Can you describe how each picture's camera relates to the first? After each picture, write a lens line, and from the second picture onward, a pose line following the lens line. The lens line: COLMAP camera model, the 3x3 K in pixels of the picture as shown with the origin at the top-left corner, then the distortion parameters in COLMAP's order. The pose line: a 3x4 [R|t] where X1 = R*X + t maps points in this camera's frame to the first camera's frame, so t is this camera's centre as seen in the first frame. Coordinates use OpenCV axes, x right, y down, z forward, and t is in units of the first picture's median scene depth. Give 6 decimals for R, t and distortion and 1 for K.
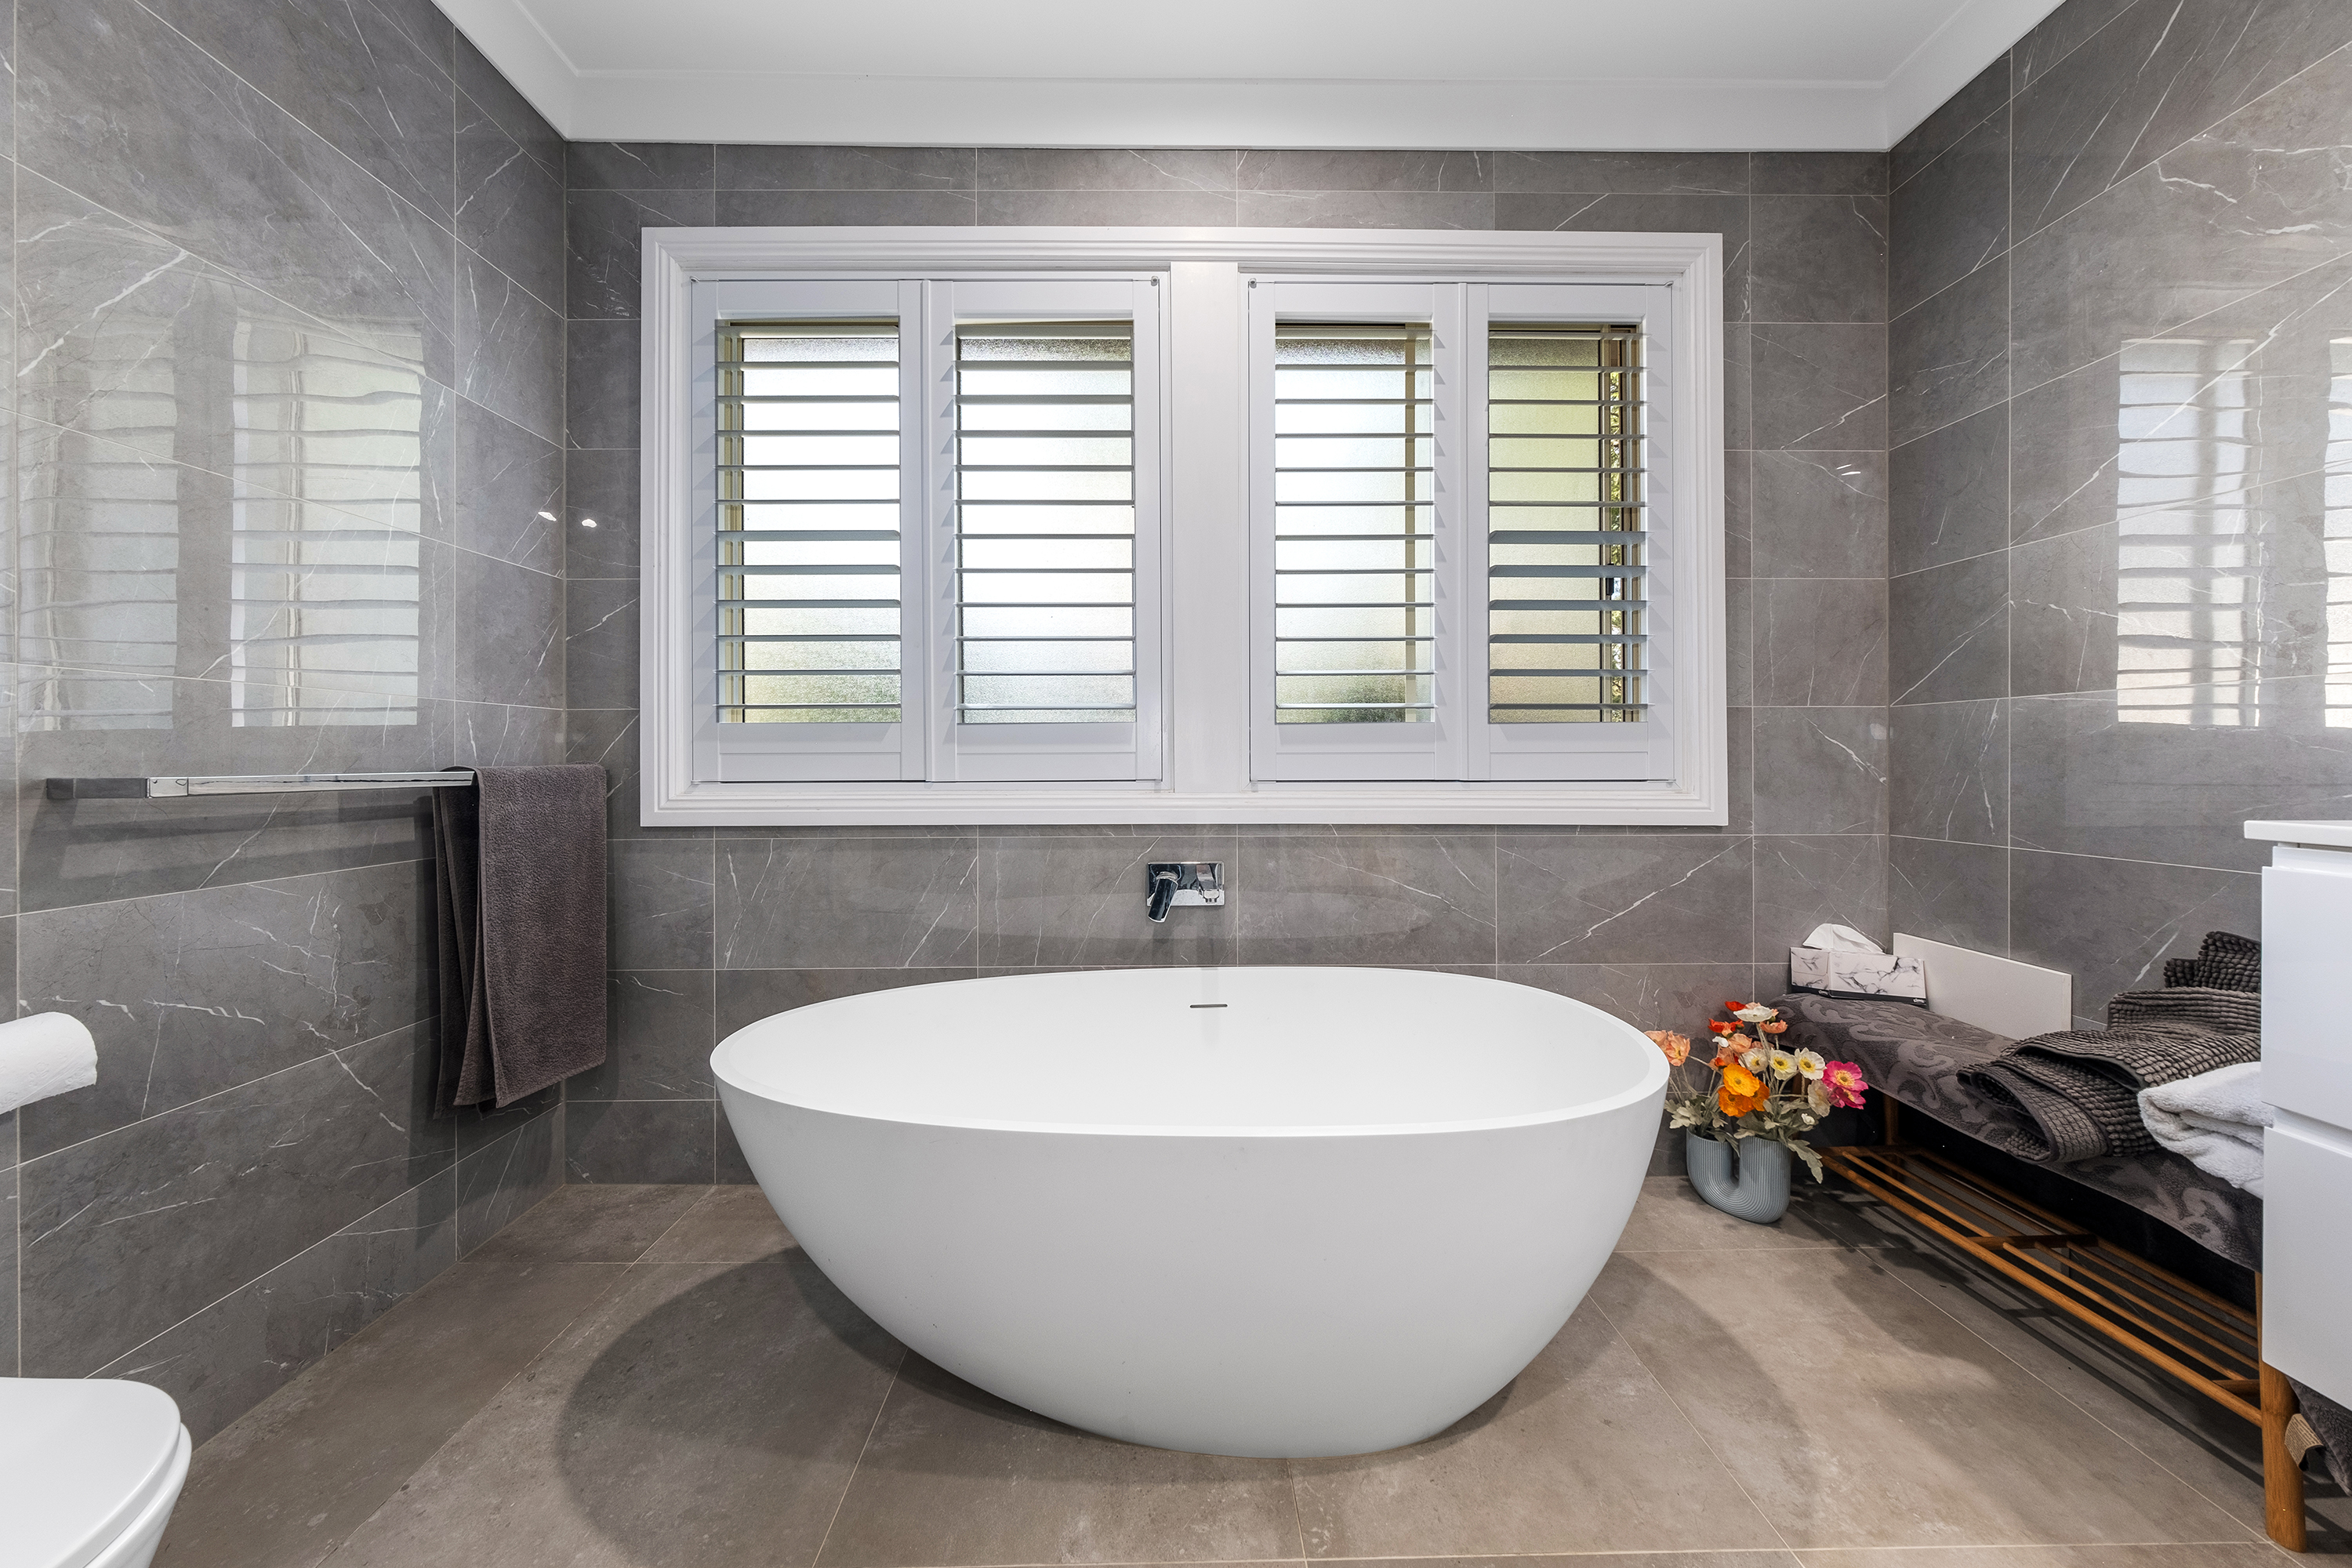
lens RADIAL K [[800.6, 0, 1168.7], [0, 800.6, 764.8], [0, 0, 1]] dist [-0.002003, 0.000310]
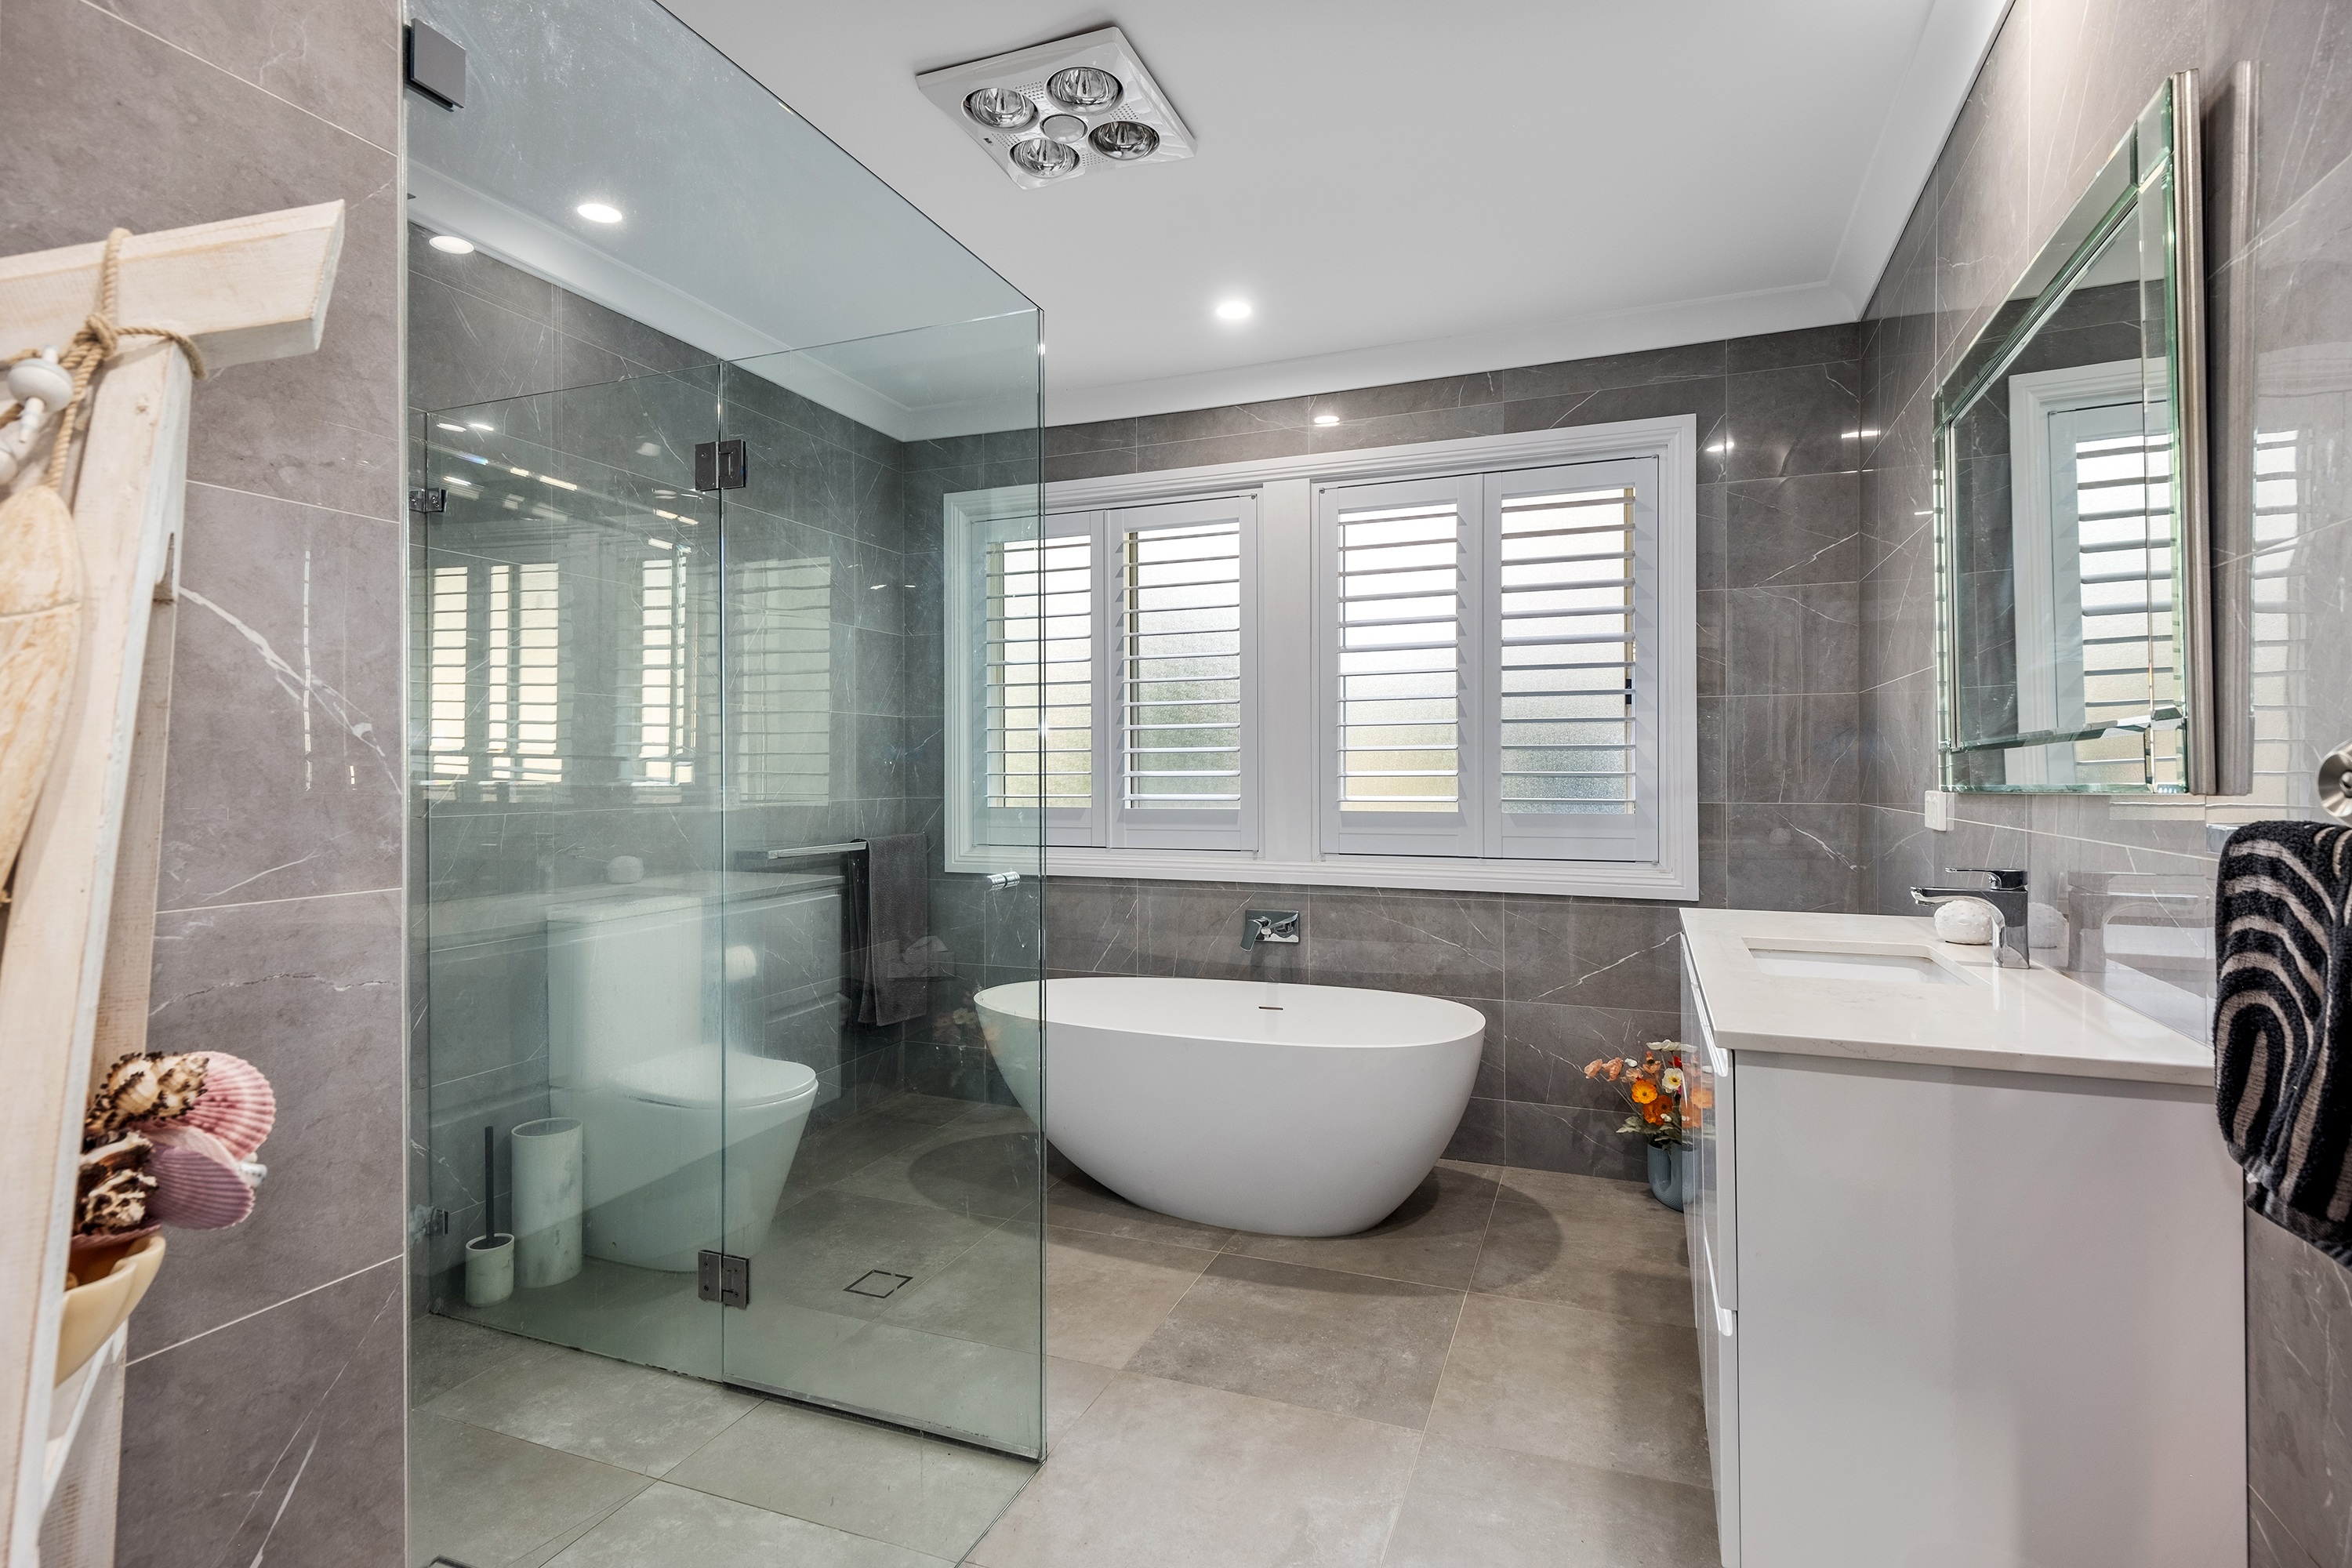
lens RADIAL K [[1231.8, 0, 1174.3], [0, 1231.8, 777.1], [0, 0, 1]] dist [0.001287, -0.000928]
pose [[0.918819, 0.003054, -0.394667, 0.715772], [0.000031, 0.999969, 0.007810, -0.129163], [0.394679, -0.007188, 0.918791, -1.053211]]
